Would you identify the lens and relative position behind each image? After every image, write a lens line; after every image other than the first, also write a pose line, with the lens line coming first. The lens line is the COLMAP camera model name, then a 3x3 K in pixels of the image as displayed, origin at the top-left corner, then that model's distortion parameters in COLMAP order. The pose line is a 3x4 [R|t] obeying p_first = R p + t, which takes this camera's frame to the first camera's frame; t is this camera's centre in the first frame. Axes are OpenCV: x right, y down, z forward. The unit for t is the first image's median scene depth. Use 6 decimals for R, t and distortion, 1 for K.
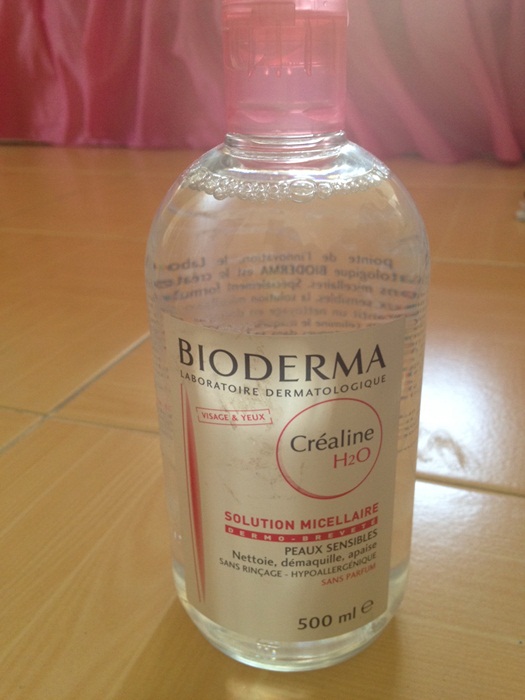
lens RADIAL K [[715.6, 0, 264.5], [0, 715.6, 350.8], [0, 0, 1]] dist [0.012187, 0.000000]
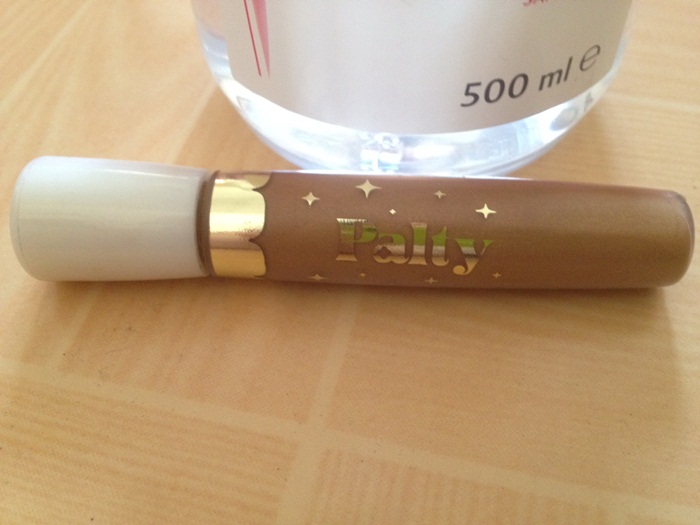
lens RADIAL K [[715.6, 0, 349.8], [0, 715.6, 263.4], [0, 0, 1]] dist [0.012187, 0.000000]
pose [[0.995143, -0.073384, 0.065610, -0.073671], [0.036599, 0.894566, 0.445434, 0.256425], [-0.091380, -0.440870, 0.892907, 0.497877]]
